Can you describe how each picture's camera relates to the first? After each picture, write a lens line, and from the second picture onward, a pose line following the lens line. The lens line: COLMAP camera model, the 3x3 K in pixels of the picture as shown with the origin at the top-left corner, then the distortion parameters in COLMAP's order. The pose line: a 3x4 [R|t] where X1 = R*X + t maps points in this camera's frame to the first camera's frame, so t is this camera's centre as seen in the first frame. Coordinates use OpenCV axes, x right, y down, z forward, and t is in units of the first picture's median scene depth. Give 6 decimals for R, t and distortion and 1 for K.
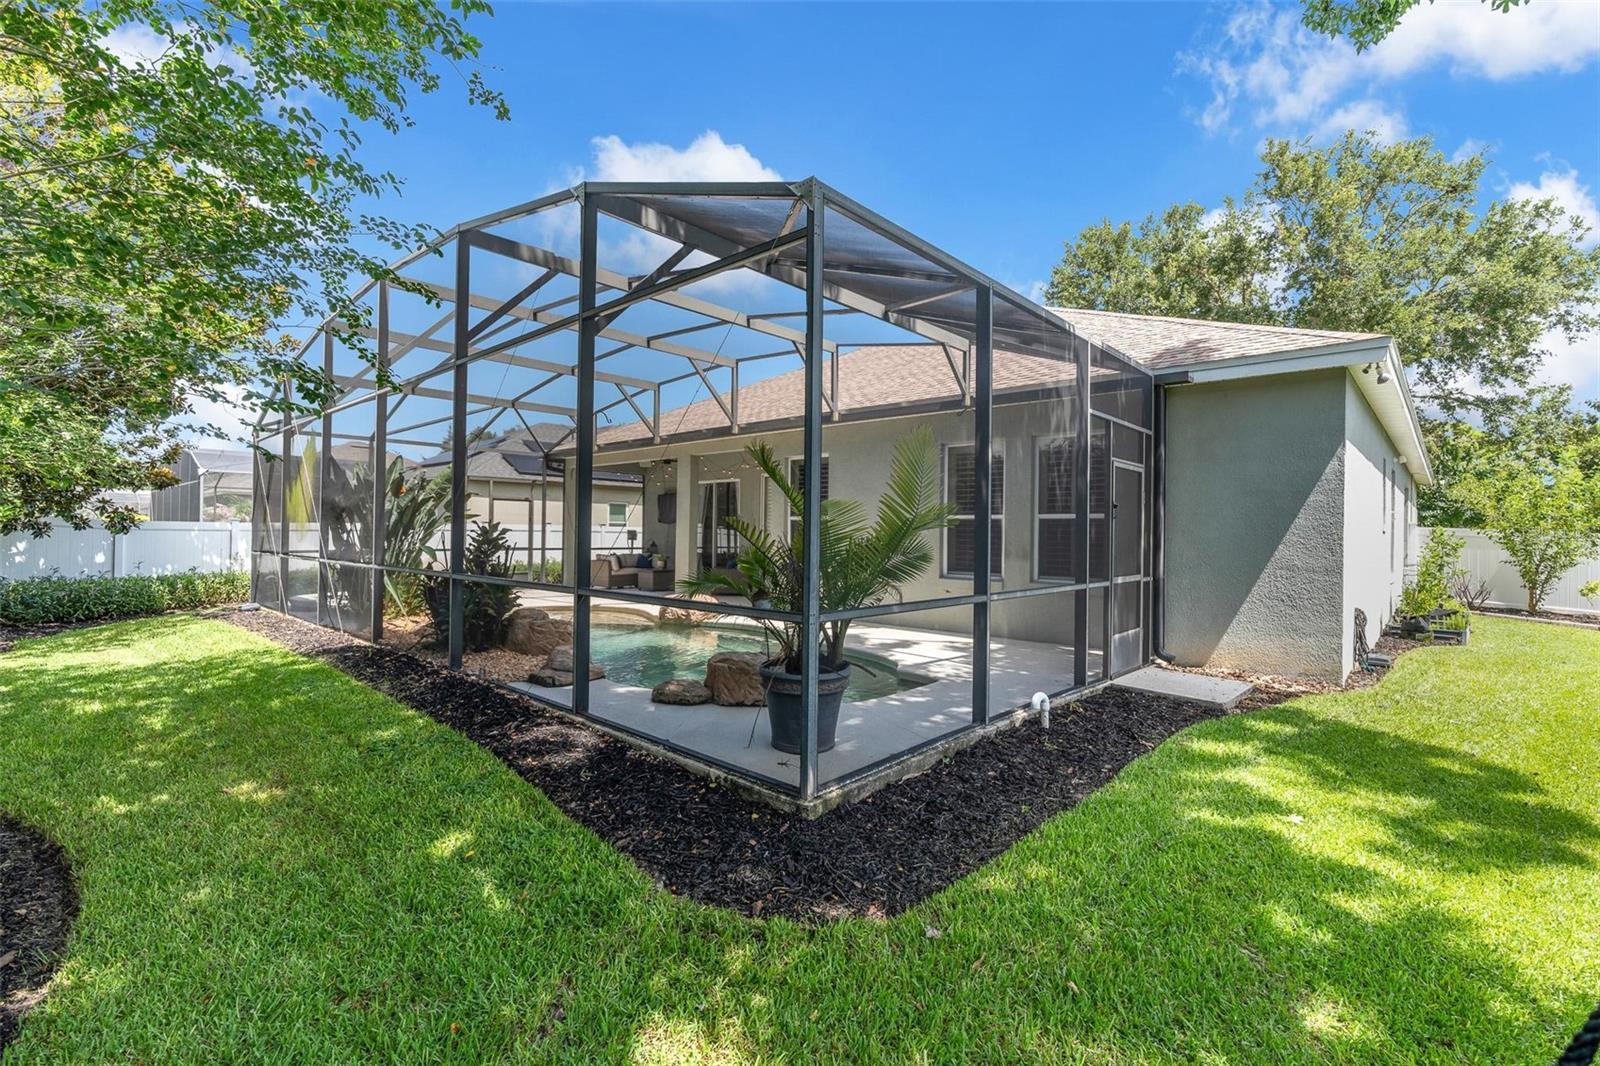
lens RADIAL K [[712.6, 0, 800.7], [0, 712.6, 530.1], [0, 0, 1]] dist [-0.001280, 0.000431]
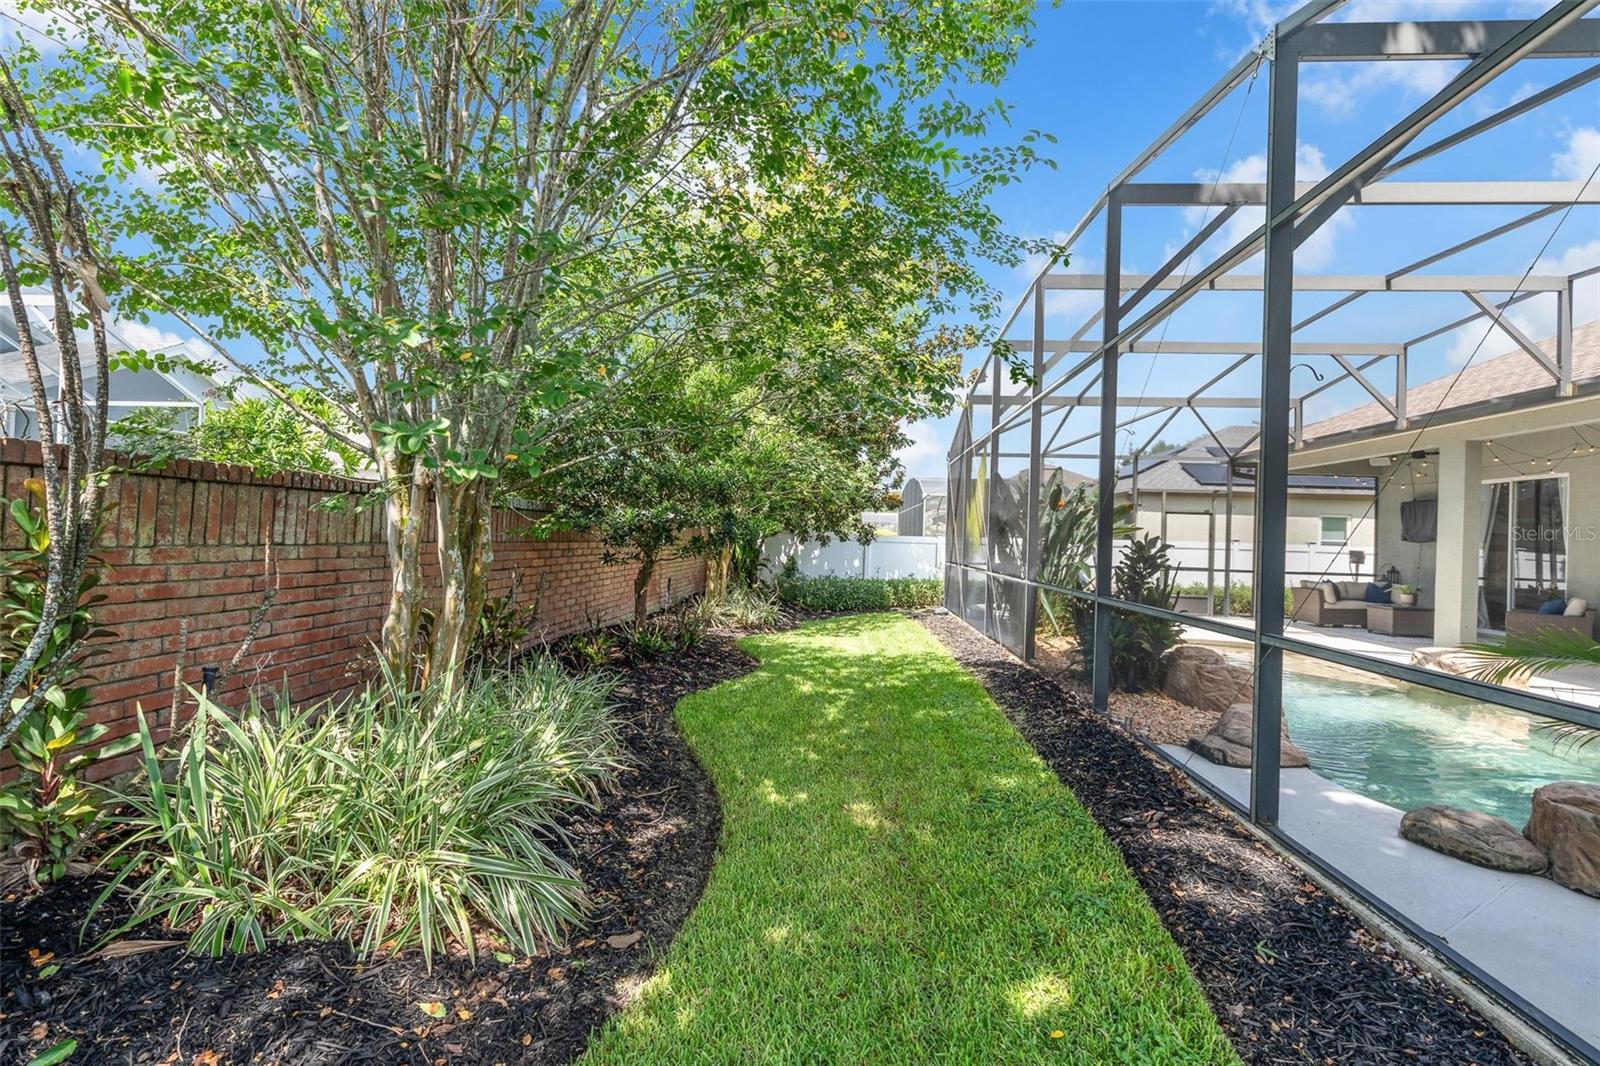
lens RADIAL K [[712.6, 0, 800.7], [0, 712.6, 530.1], [0, 0, 1]] dist [-0.001280, 0.000431]
pose [[0.625879, -0.001888, -0.779918, -0.033847], [-0.017330, 0.999716, -0.016328, 0.001652], [0.779728, 0.023736, 0.625668, 0.133442]]
